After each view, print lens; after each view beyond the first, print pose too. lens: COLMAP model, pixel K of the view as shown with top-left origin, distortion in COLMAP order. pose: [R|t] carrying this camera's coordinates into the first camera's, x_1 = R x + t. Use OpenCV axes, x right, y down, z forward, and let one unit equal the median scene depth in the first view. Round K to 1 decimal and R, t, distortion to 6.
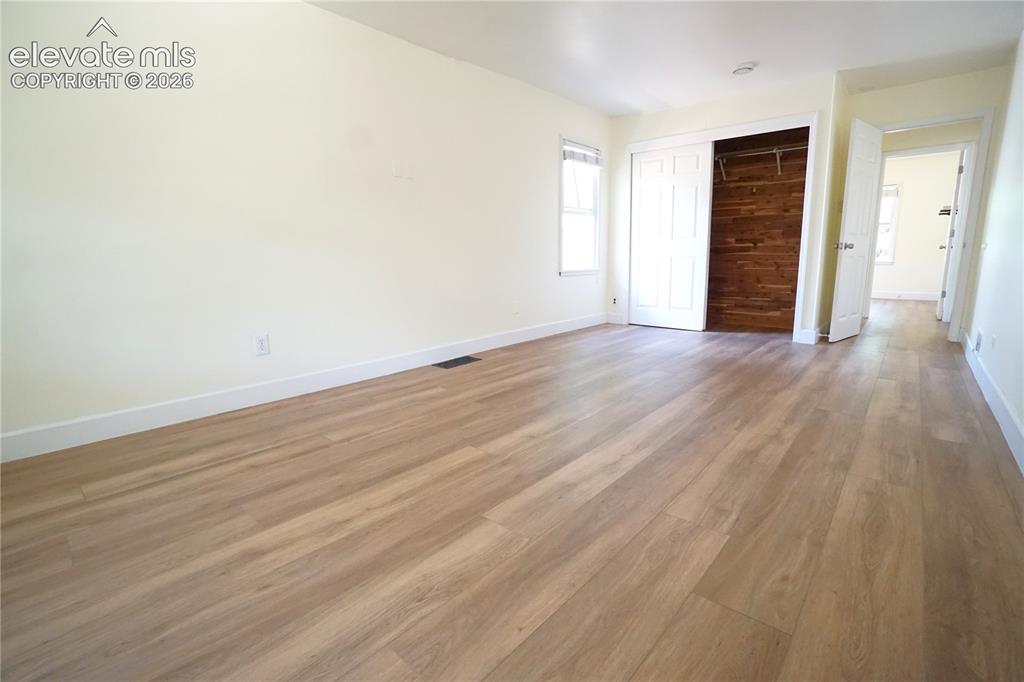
lens RADIAL K [[455.4, 0, 509.4], [0, 455.4, 341.8], [0, 0, 1]] dist [-0.036985, 0.002966]
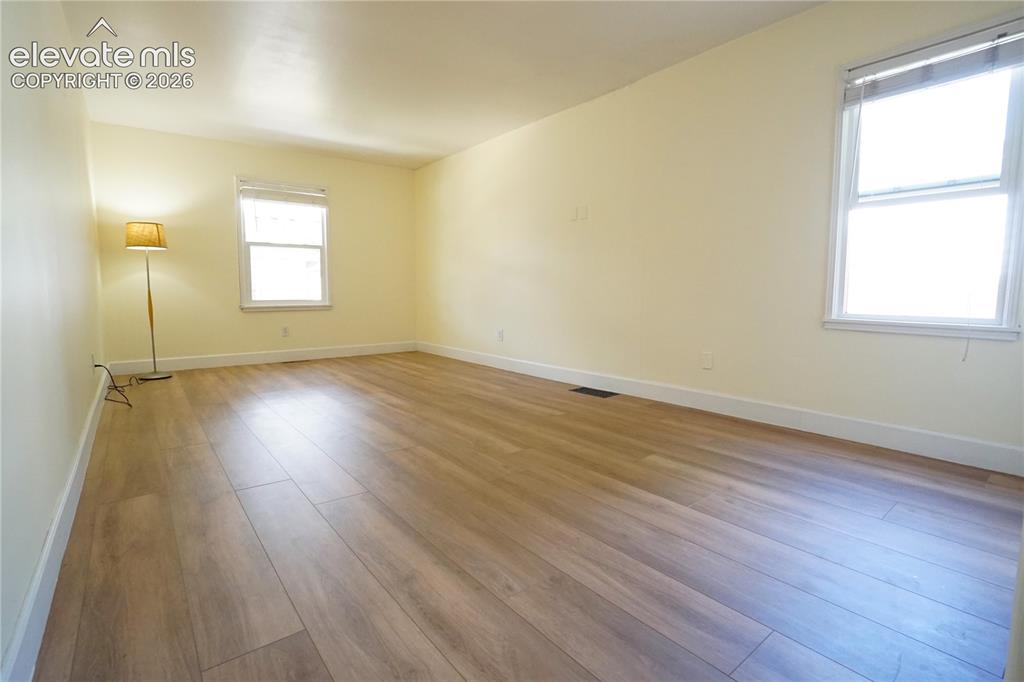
lens RADIAL K [[455.4, 0, 508.2], [0, 455.4, 339.0], [0, 0, 1]] dist [-0.036985, 0.002966]
pose [[-0.144205, 0.127645, -0.981281, 0.781119], [-0.169731, 0.973759, 0.151609, -0.168236], [0.974883, 0.188417, -0.118755, 0.800698]]
